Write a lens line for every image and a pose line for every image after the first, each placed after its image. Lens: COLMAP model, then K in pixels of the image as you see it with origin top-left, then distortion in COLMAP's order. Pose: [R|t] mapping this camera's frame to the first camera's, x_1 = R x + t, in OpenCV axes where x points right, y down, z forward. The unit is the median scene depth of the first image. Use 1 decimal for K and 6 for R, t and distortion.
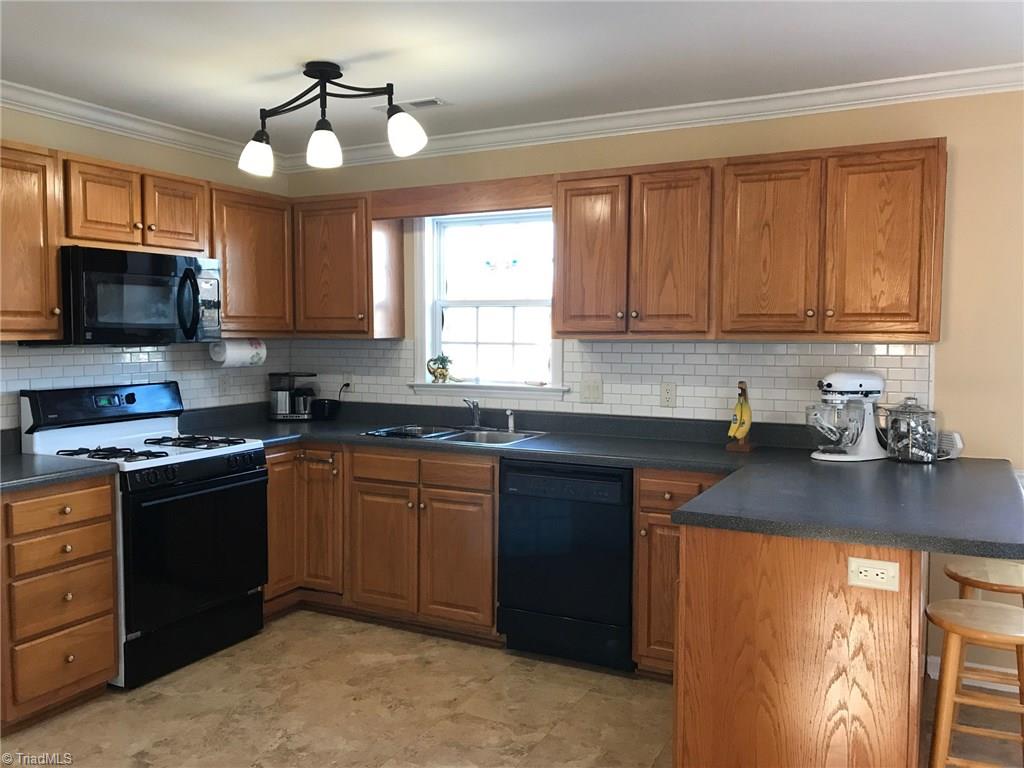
lens RADIAL K [[836.3, 0, 505.5], [0, 836.3, 378.9], [0, 0, 1]] dist [0.001276, -0.000042]
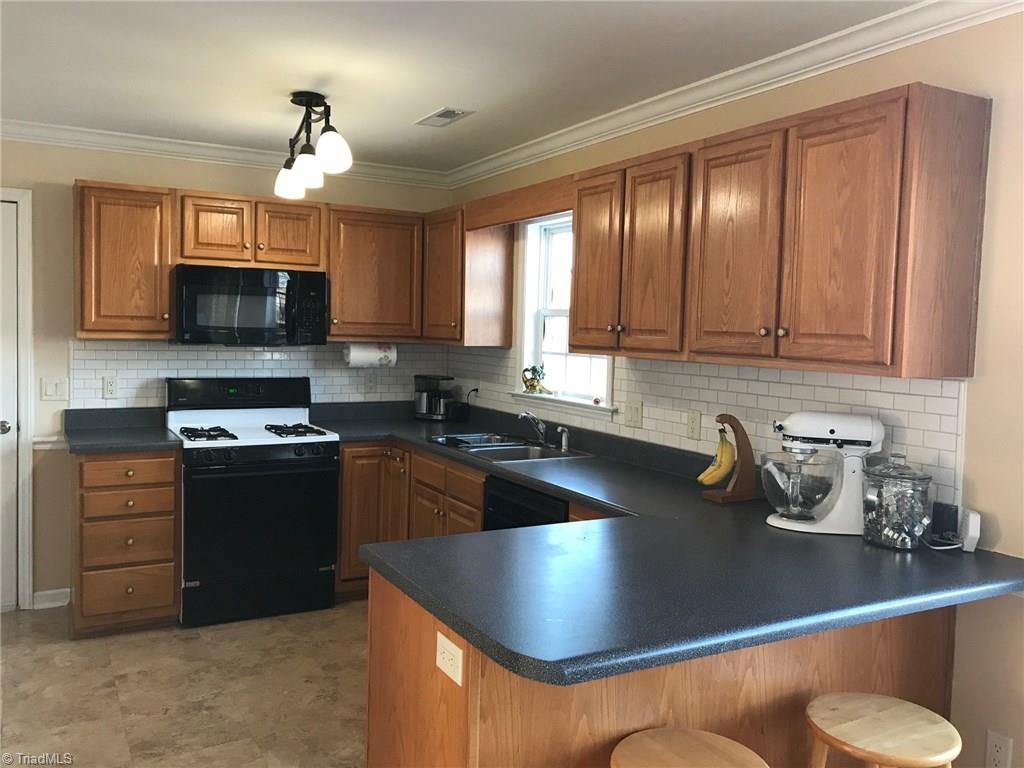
lens RADIAL K [[841.4, 0, 512.0], [0, 841.4, 373.4], [0, 0, 1]] dist [0.003947, -0.000771]
pose [[0.833746, 0.050729, -0.549813, 0.561520], [-0.056621, 0.998376, 0.006255, -0.030281], [0.549237, 0.025916, 0.835265, 0.212616]]
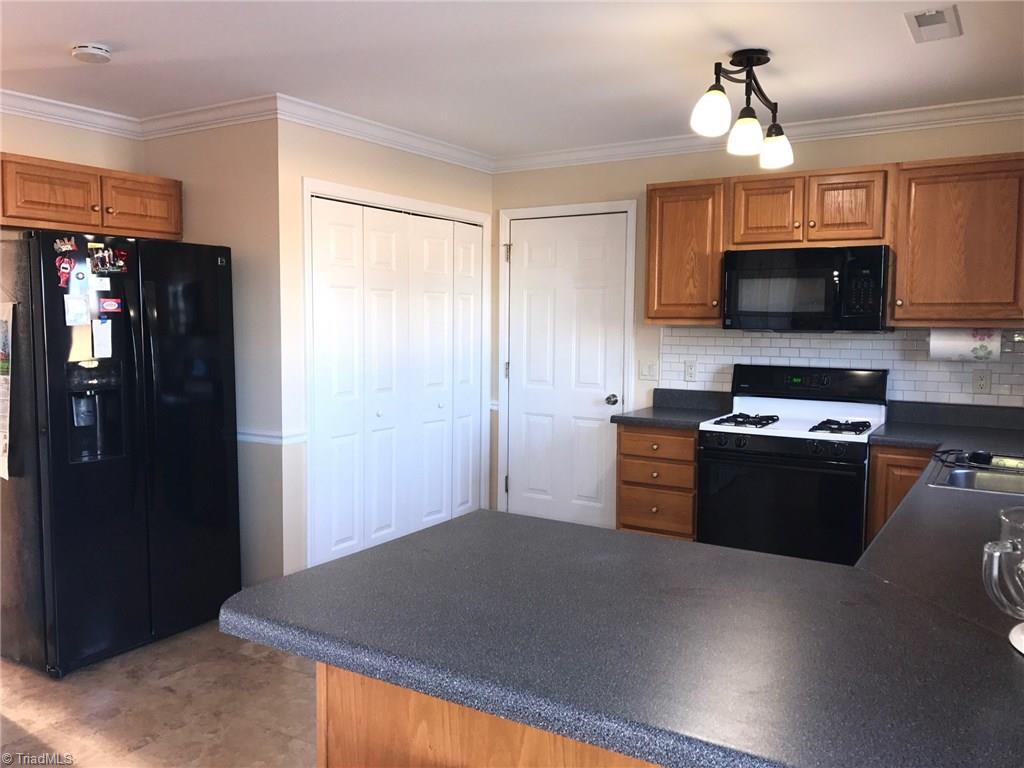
lens RADIAL K [[834.2, 0, 491.3], [0, 834.2, 383.4], [0, 0, 1]] dist [0.001718, -0.000356]
pose [[-0.093490, 0.076043, -0.992712, 0.745238], [-0.065259, 0.994467, 0.082324, -0.037642], [0.993479, 0.072480, -0.088011, 0.725655]]
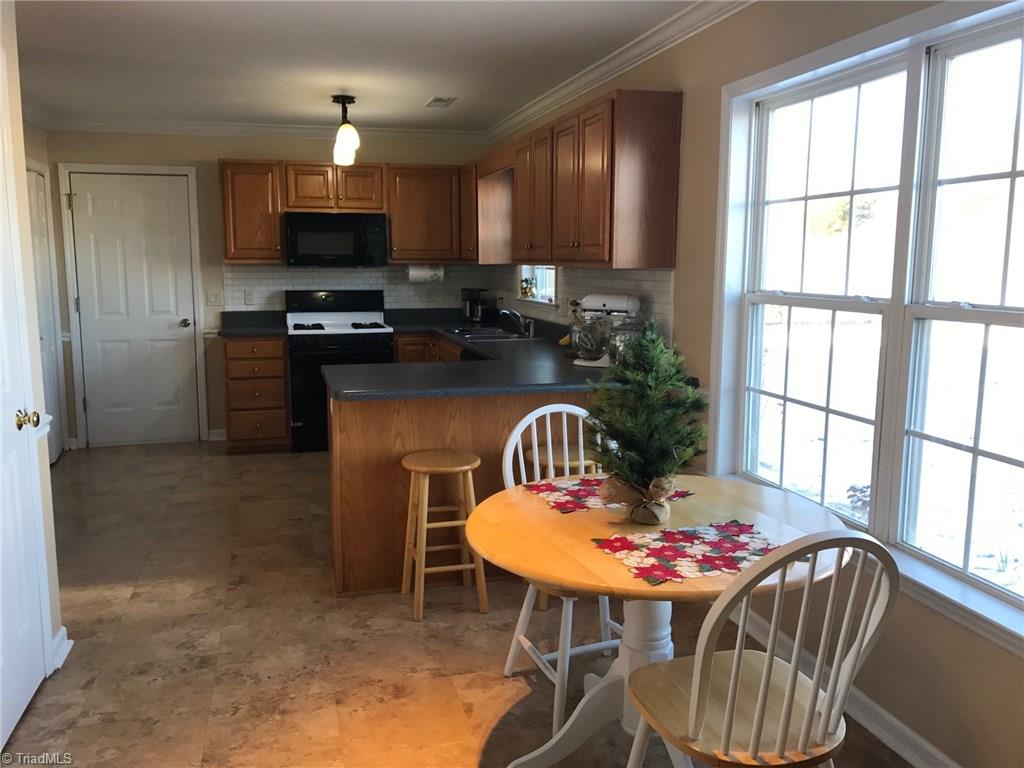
lens RADIAL K [[847.0, 0, 514.8], [0, 847.0, 387.5], [0, 0, 1]] dist [-0.005235, -0.011195]
pose [[0.678308, 0.111517, -0.726266, 1.157638], [-0.044502, 0.992836, 0.110885, -0.003663], [0.733429, -0.042894, 0.678412, 0.080284]]
